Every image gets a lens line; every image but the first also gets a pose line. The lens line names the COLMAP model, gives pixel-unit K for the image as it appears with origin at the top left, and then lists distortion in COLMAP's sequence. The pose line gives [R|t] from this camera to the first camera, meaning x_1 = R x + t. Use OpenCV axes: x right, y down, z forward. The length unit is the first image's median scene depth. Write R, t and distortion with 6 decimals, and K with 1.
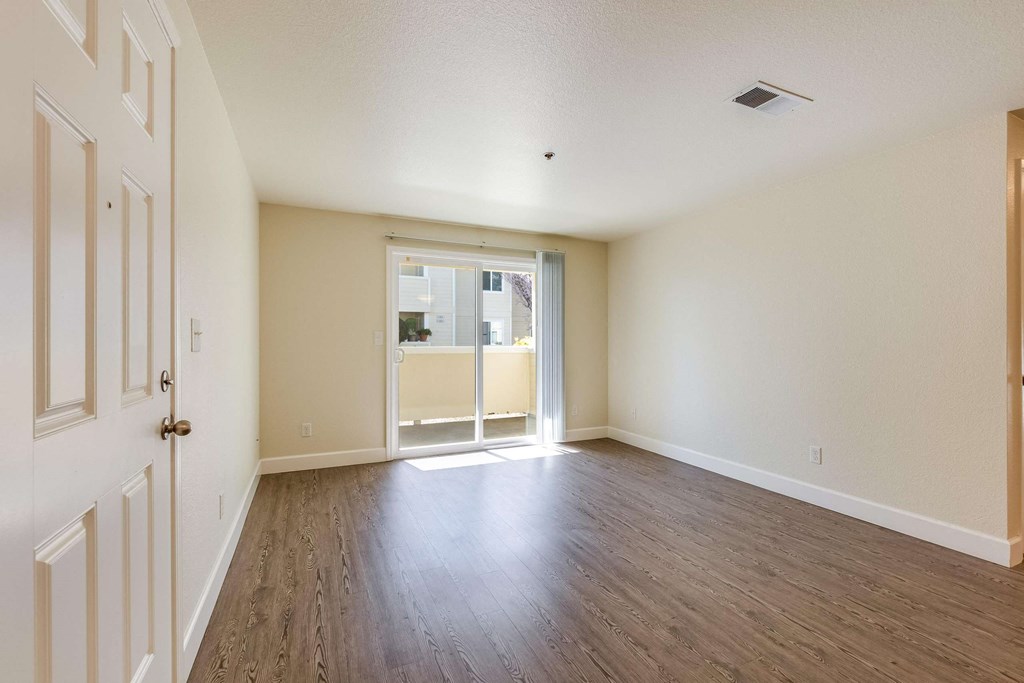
lens RADIAL K [[440.6, 0, 513.4], [0, 440.6, 341.9], [0, 0, 1]] dist [0.000669, 0.000076]
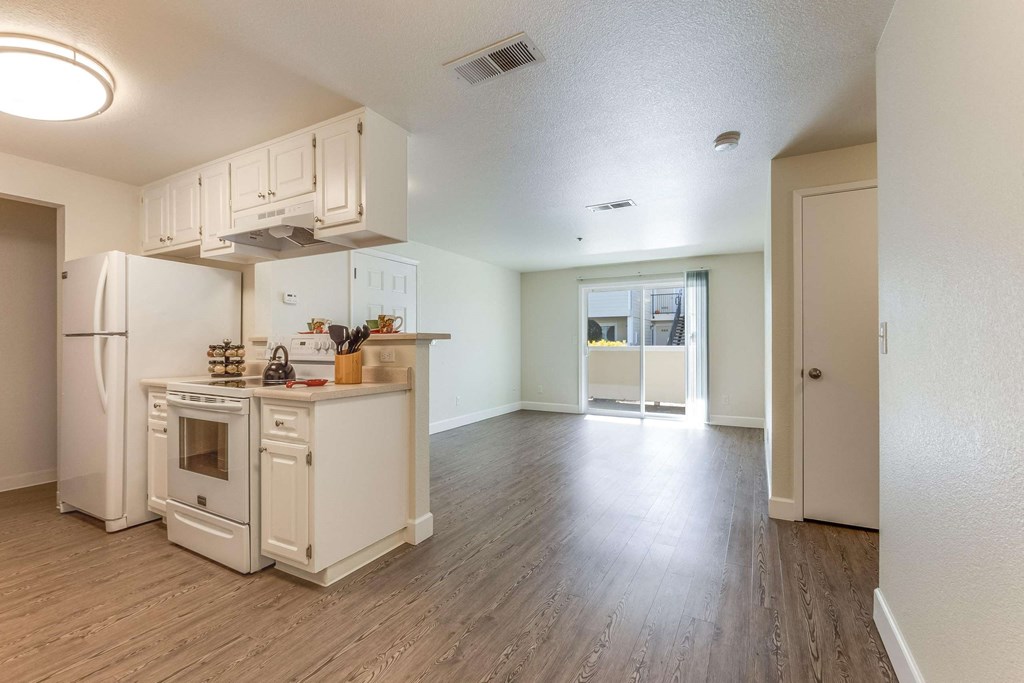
lens RADIAL K [[440.6, 0, 511.4], [0, 440.6, 342.7], [0, 0, 1]] dist [0.000669, 0.000076]
pose [[0.590918, -0.004720, -0.806718, 0.856828], [0.006162, 0.999980, -0.001337, 0.000447], [0.806708, -0.004181, 0.590935, -0.181071]]
